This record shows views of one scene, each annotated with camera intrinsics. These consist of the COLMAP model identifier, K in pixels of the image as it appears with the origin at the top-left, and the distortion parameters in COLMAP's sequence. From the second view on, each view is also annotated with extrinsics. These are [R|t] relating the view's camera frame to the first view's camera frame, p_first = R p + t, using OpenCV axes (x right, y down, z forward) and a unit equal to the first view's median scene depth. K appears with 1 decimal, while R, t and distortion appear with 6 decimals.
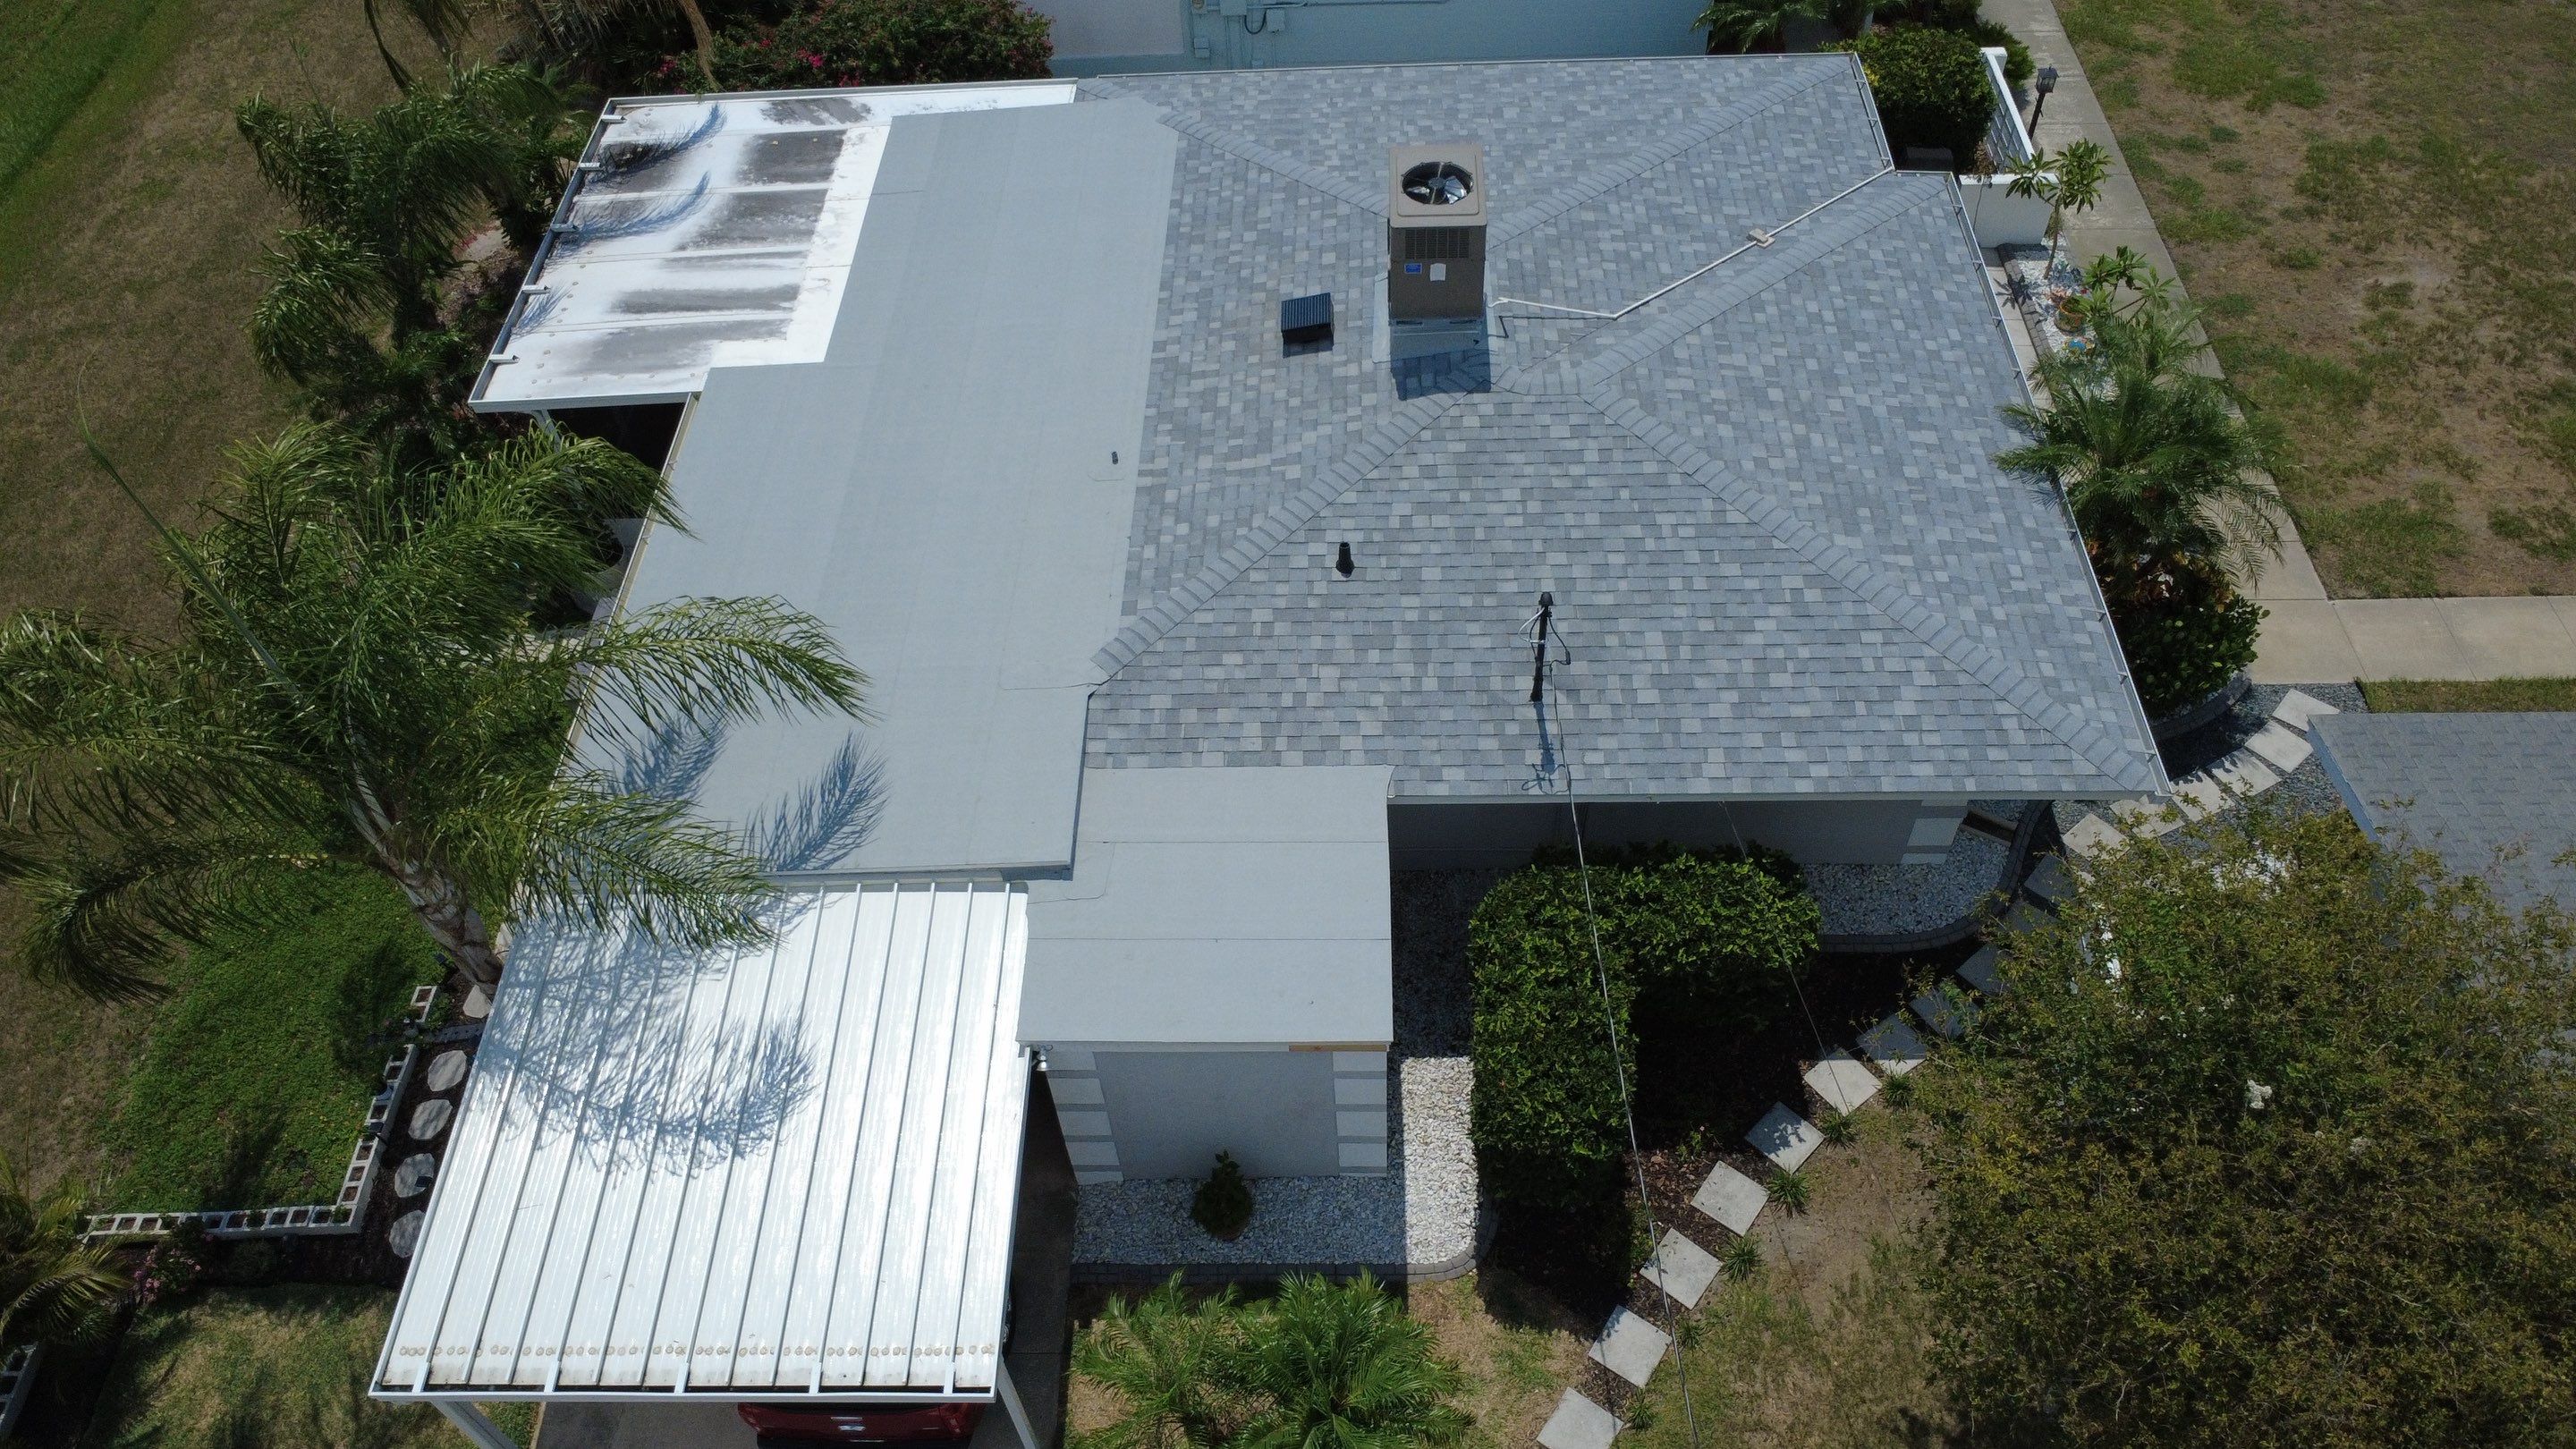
lens RADIAL K [[1870.4, 0, 1285.1], [0, 1870.4, 725.0], [0, 0, 1]] dist [-0.001031, 0.006009]
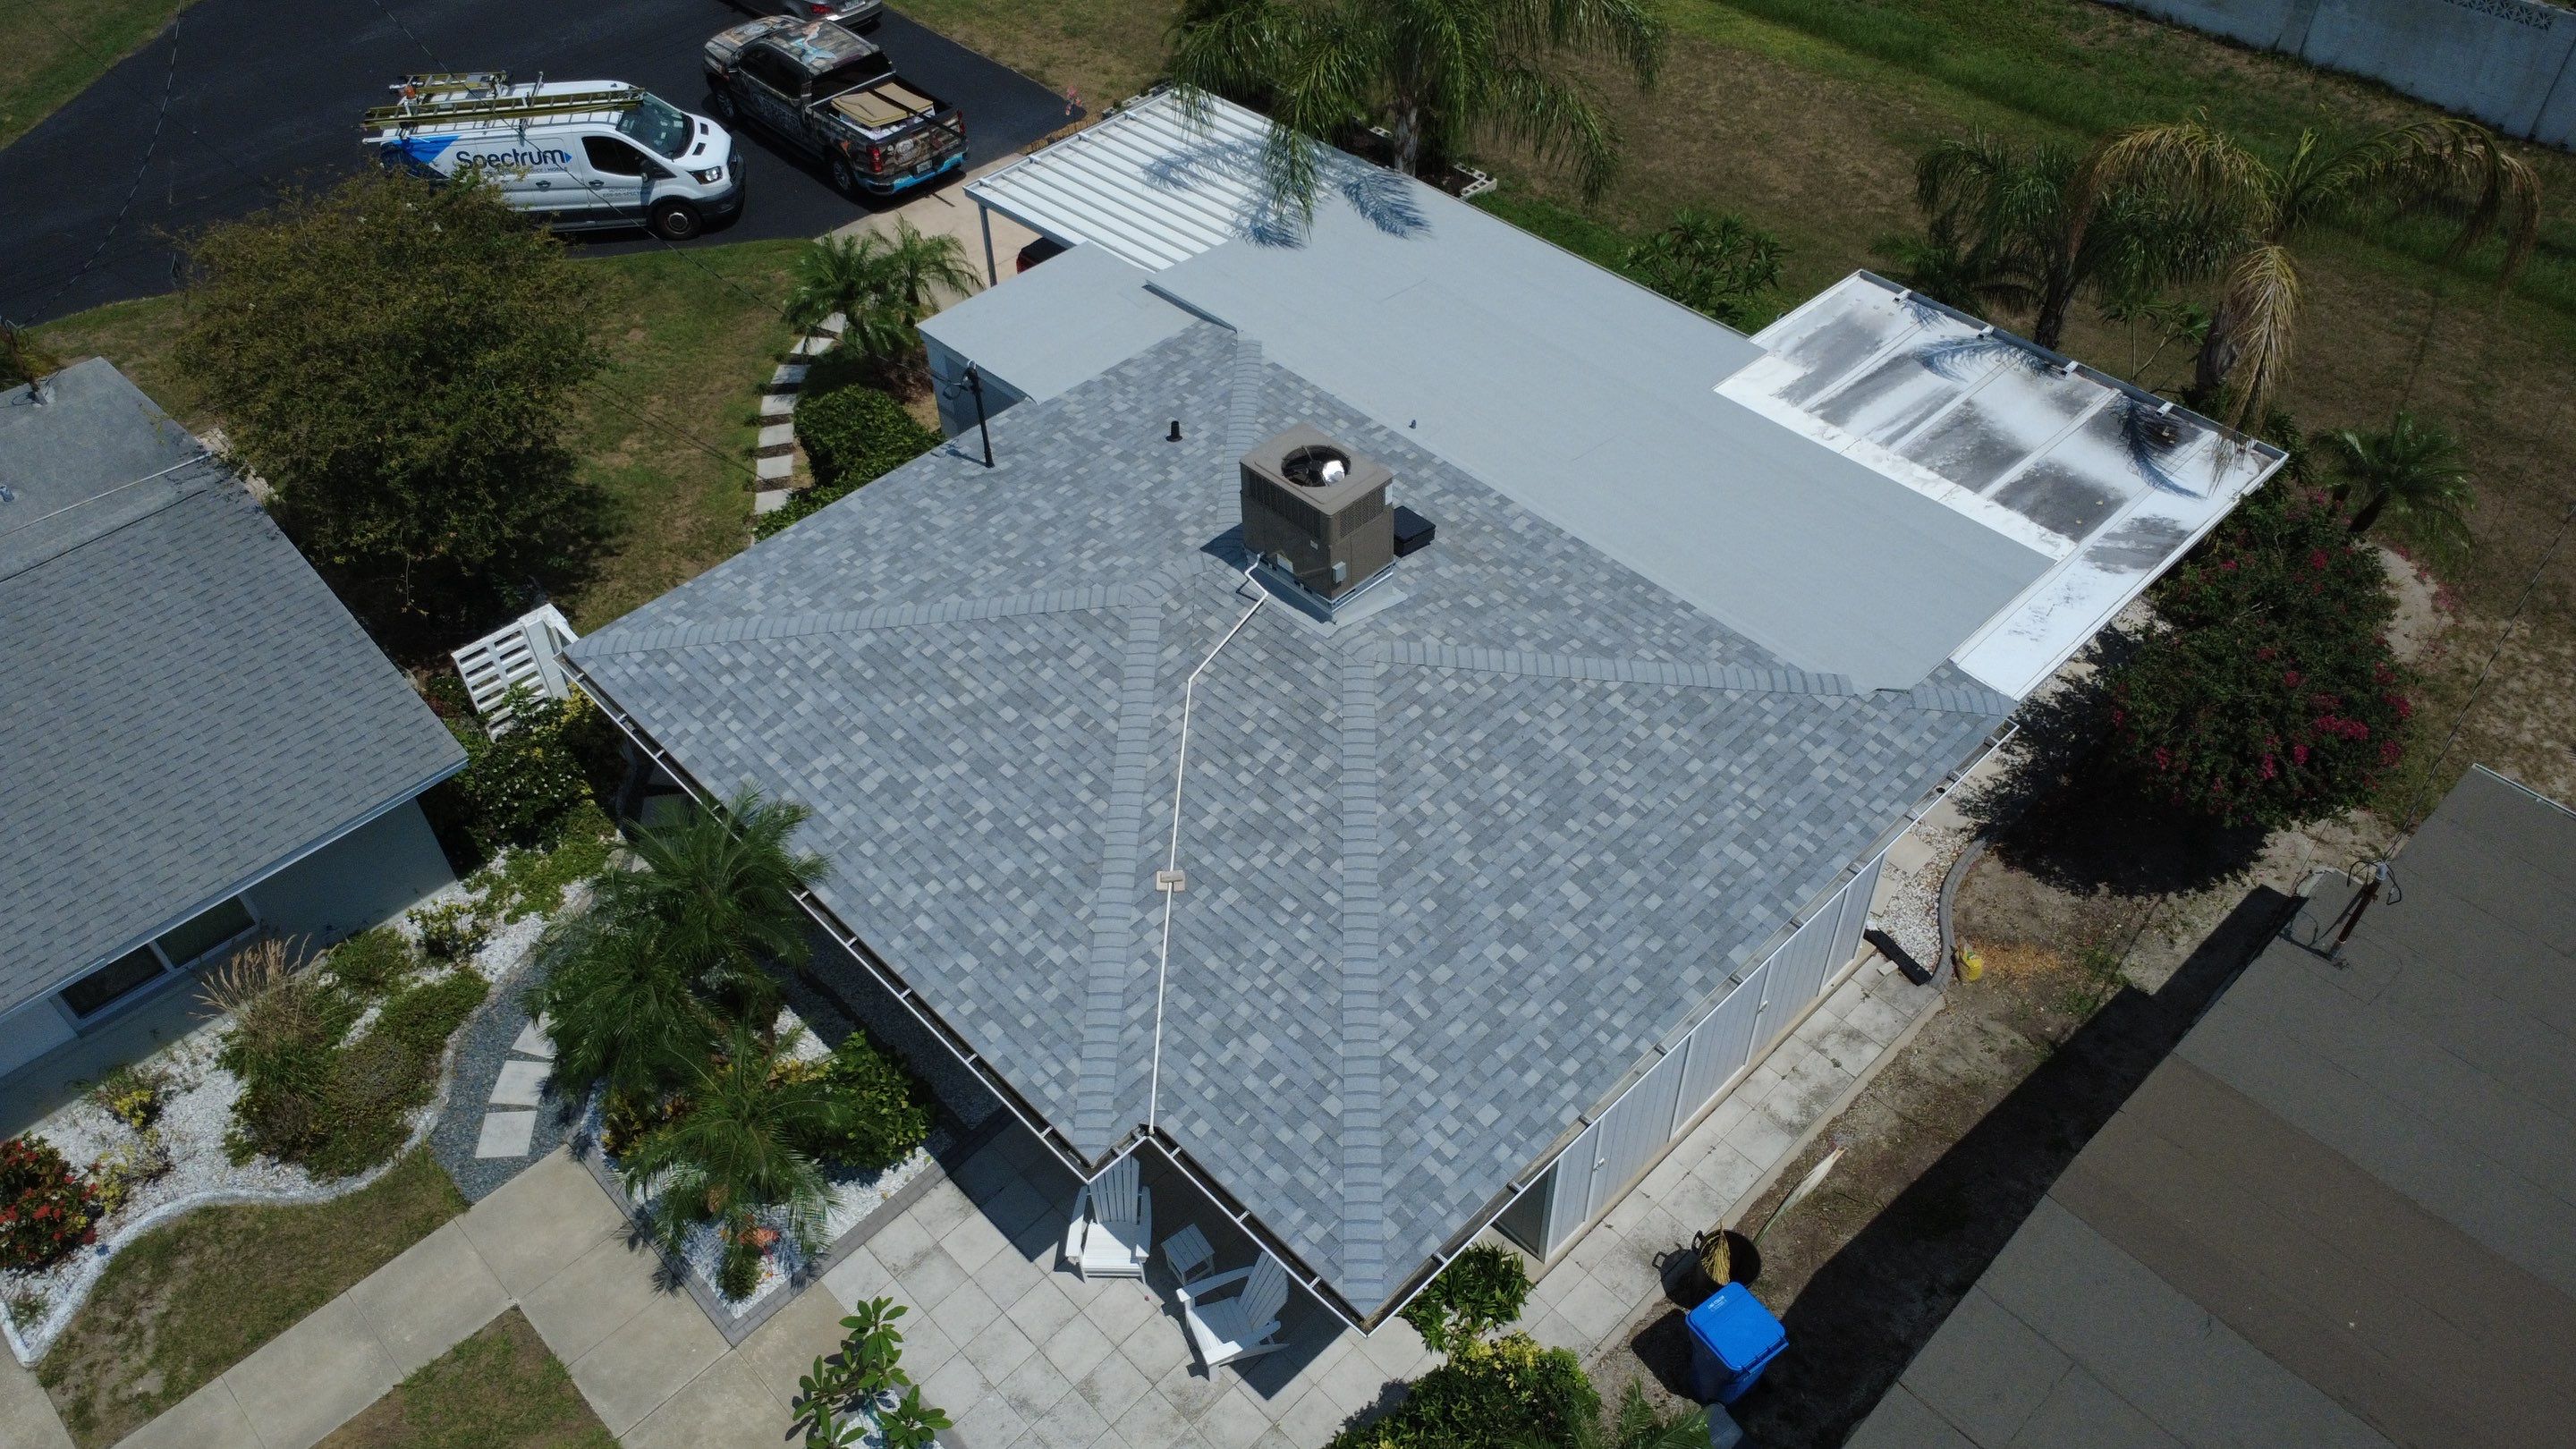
lens RADIAL K [[1877.5, 0, 1283.5], [0, 1877.5, 720.3], [0, 0, 1]] dist [-0.003885, 0.008182]
pose [[-0.701163, 0.544134, -0.460748, 0.641010], [-0.508777, 0.070891, 0.857975, -1.147990], [0.499516, 0.835998, 0.227136, 0.862235]]
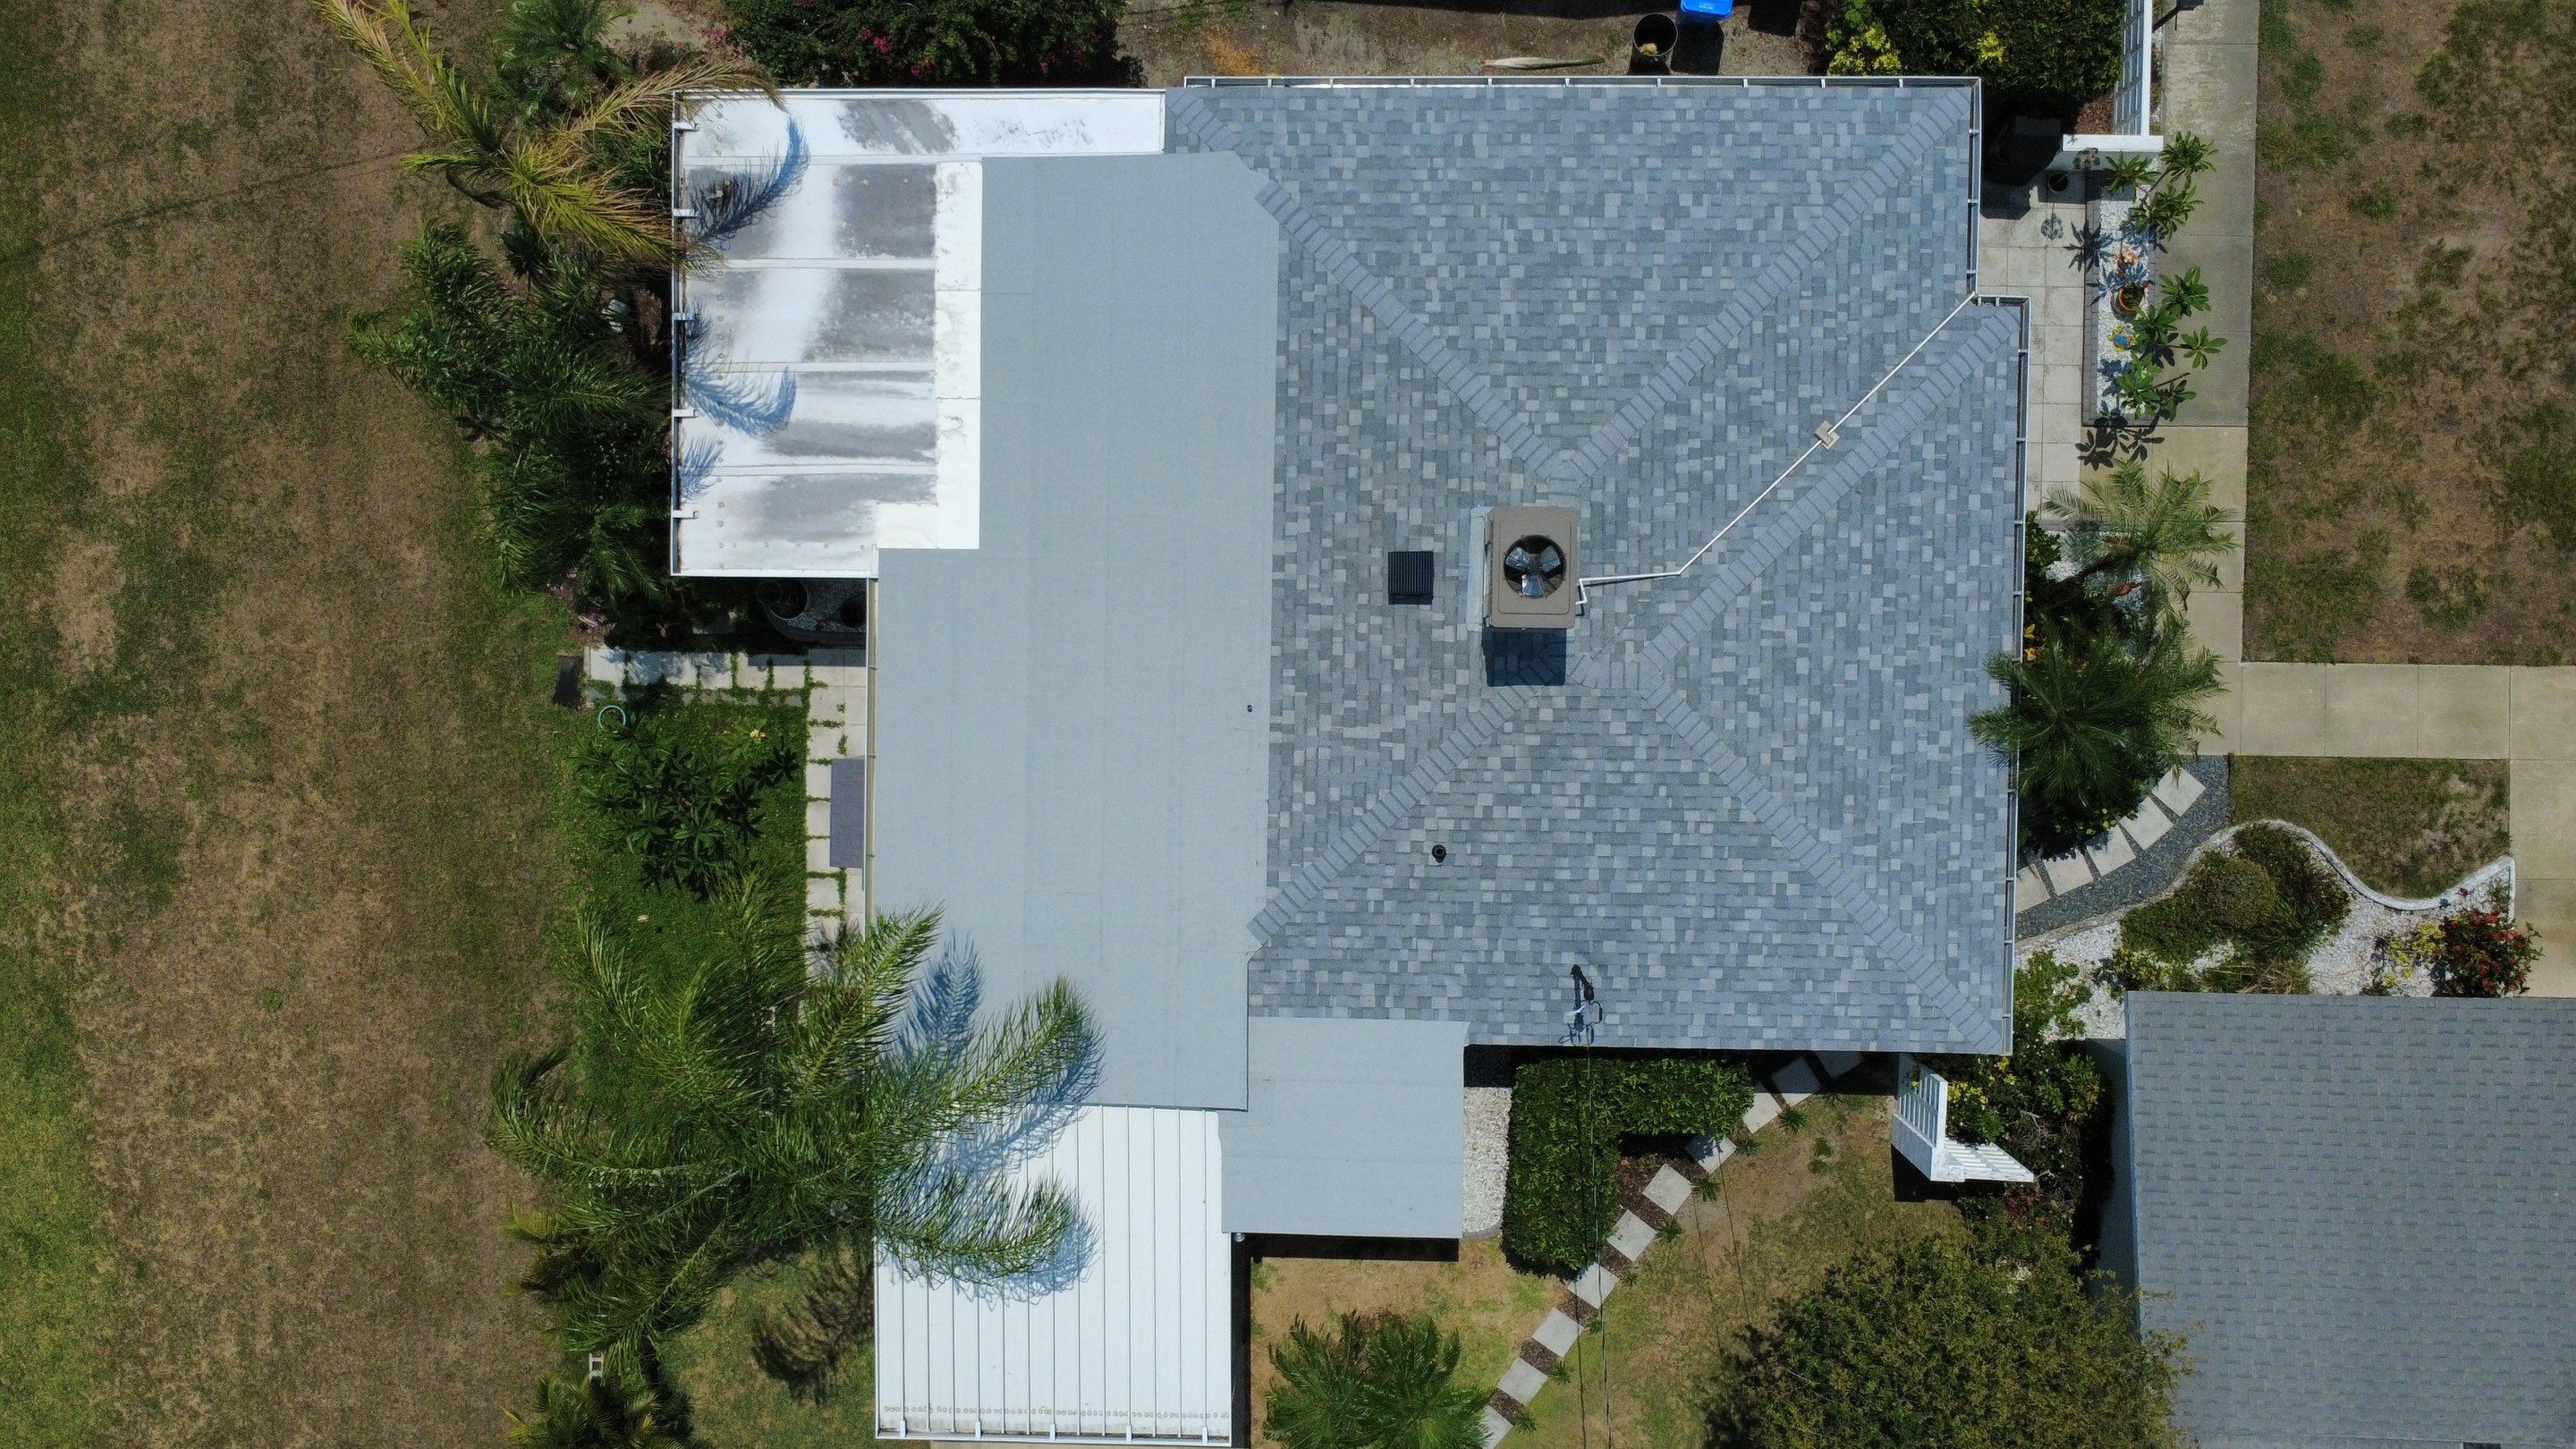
lens RADIAL K [[1877.5, 0, 1283.5], [0, 1877.5, 720.3], [0, 0, 1]] dist [-0.003885, 0.008182]
pose [[0.999924, -0.011080, 0.005468, -0.077450], [0.004626, 0.746091, 0.665828, -0.968132], [-0.011457, -0.665752, 0.746085, 0.088532]]
